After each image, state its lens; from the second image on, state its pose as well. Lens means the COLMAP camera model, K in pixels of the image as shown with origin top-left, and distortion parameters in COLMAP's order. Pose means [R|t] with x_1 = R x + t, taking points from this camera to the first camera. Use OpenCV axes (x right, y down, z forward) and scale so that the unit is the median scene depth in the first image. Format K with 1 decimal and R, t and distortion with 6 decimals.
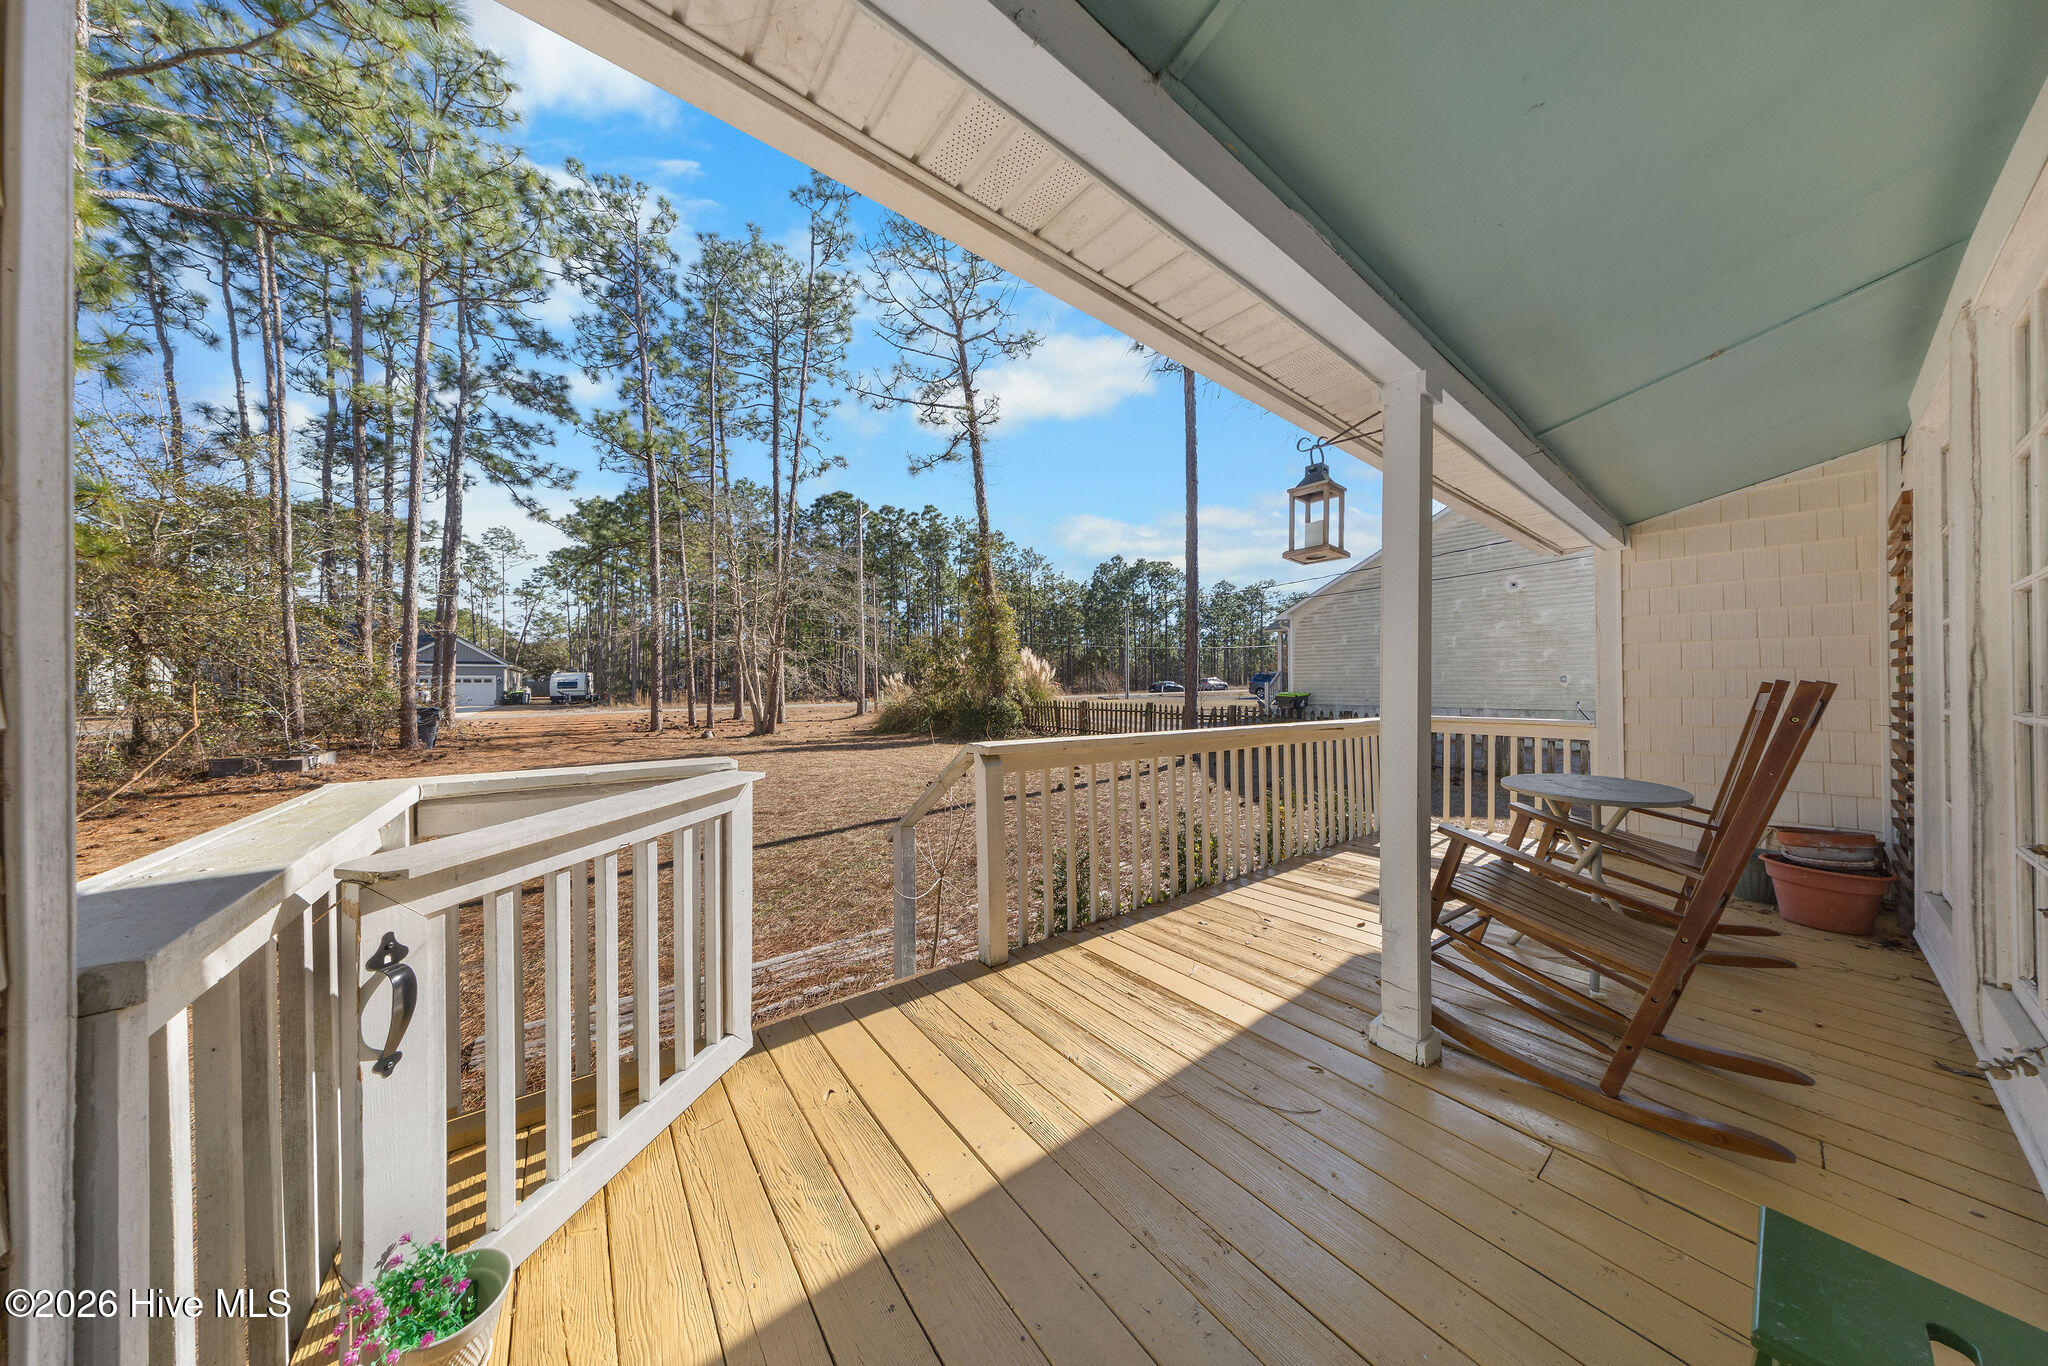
lens RADIAL K [[591.4, 0, 1024.0], [0, 591.4, 683.0], [0, 0, 1]] dist [-0.007326, -0.000048]
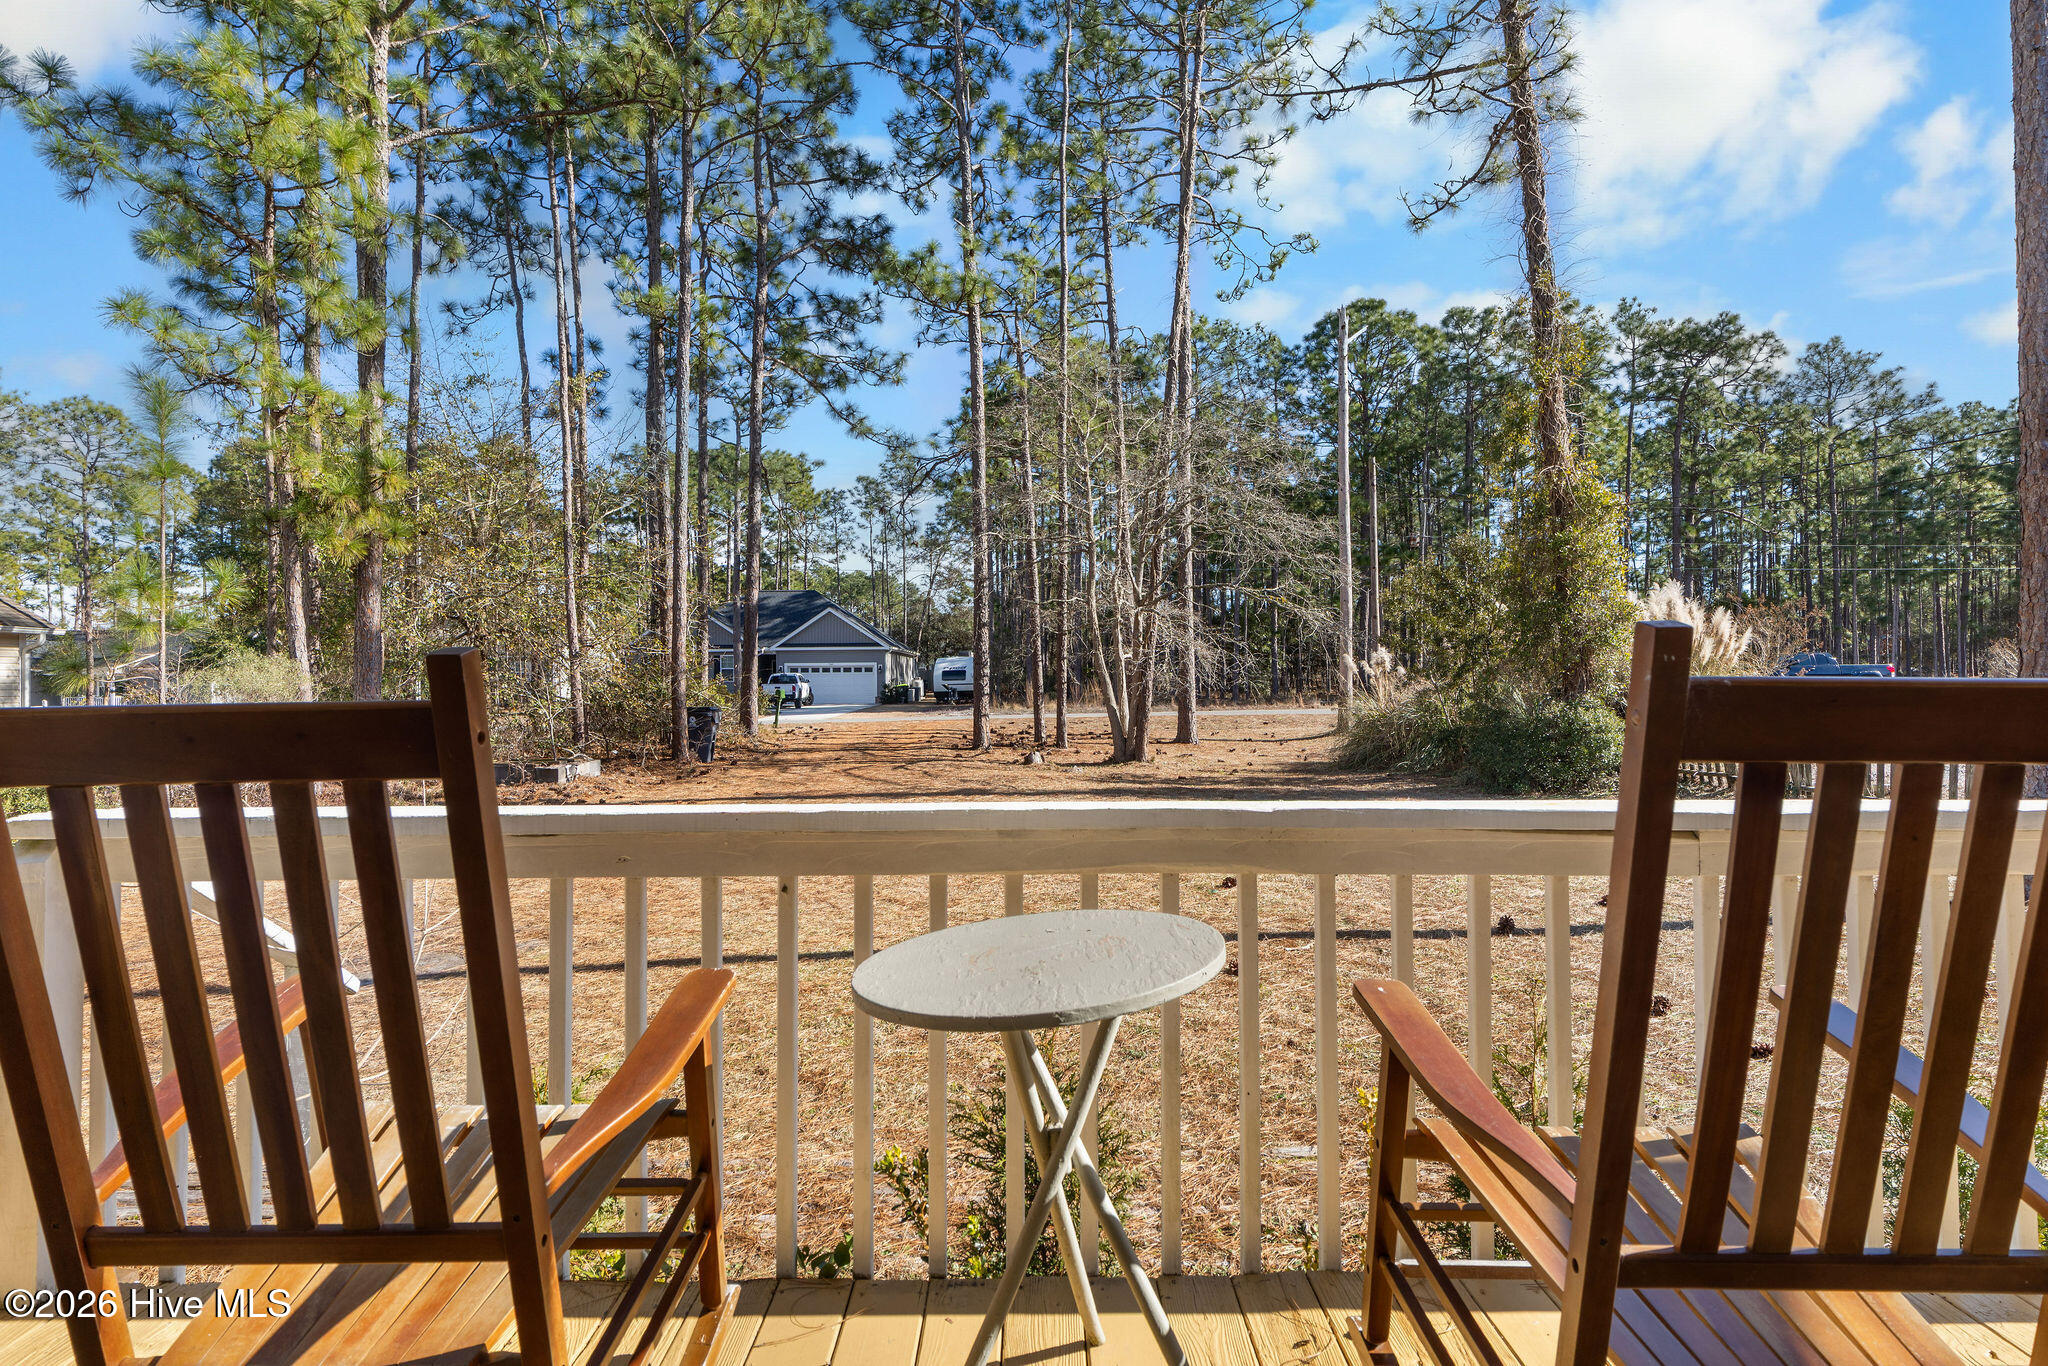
lens RADIAL K [[1108.2, 0, 1024.0], [0, 1108.2, 683.0], [0, 0, 1]] dist [0.018863, -0.022604]
pose [[0.788763, -0.000089, -0.614697, 0.121581], [0.008153, 0.999914, 0.010317, 0.000195], [0.614643, -0.013150, 0.788696, 0.091983]]
